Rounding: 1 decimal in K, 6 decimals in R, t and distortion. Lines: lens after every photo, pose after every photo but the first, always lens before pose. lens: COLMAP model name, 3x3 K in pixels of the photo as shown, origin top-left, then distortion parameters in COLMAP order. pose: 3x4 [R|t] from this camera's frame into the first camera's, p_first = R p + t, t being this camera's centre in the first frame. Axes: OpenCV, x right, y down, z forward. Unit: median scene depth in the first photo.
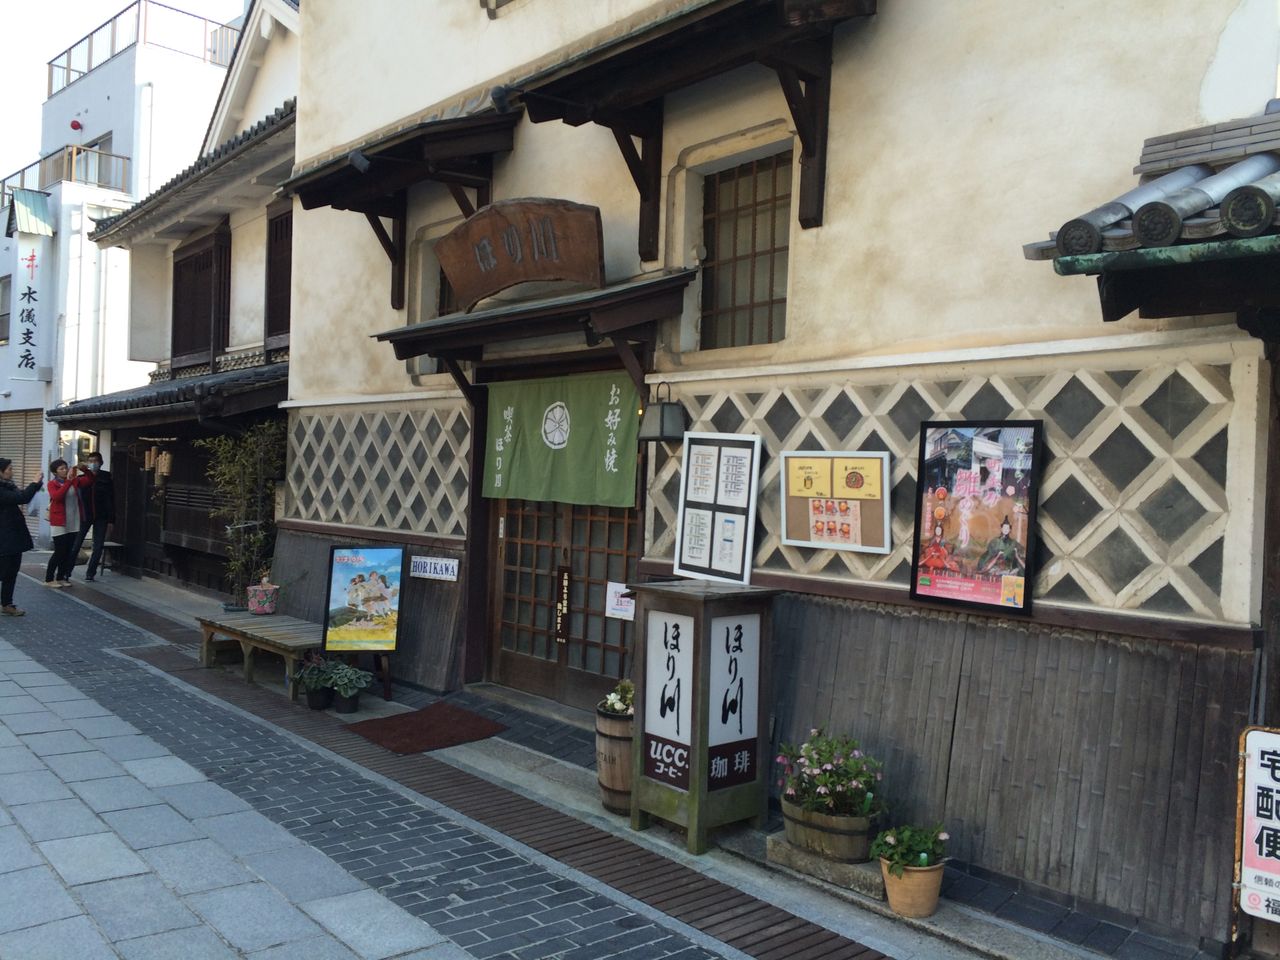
lens RADIAL K [[1112.9, 0, 640.0], [0, 1112.9, 480.0], [0, 0, 1]] dist [0.076793, -0.096016]
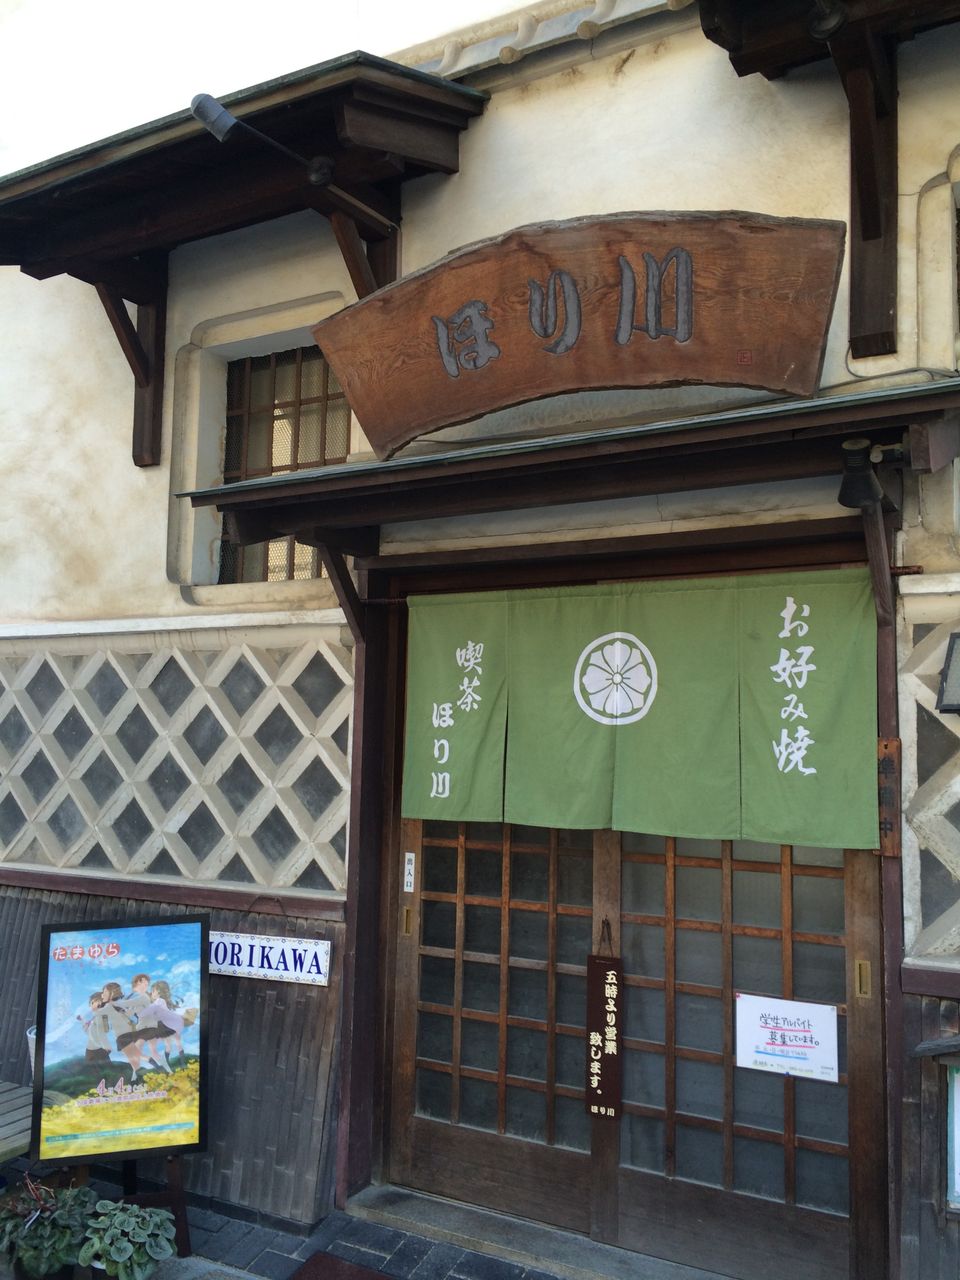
lens RADIAL K [[1112.9, 0, 480.0], [0, 1112.9, 640.0], [0, 0, 1]] dist [0.076793, -0.096016]
pose [[0.945698, 0.016578, 0.324623, -0.266420], [0.011028, 0.996487, -0.083015, -0.022527], [-0.324859, 0.082087, 0.942193, 0.485325]]
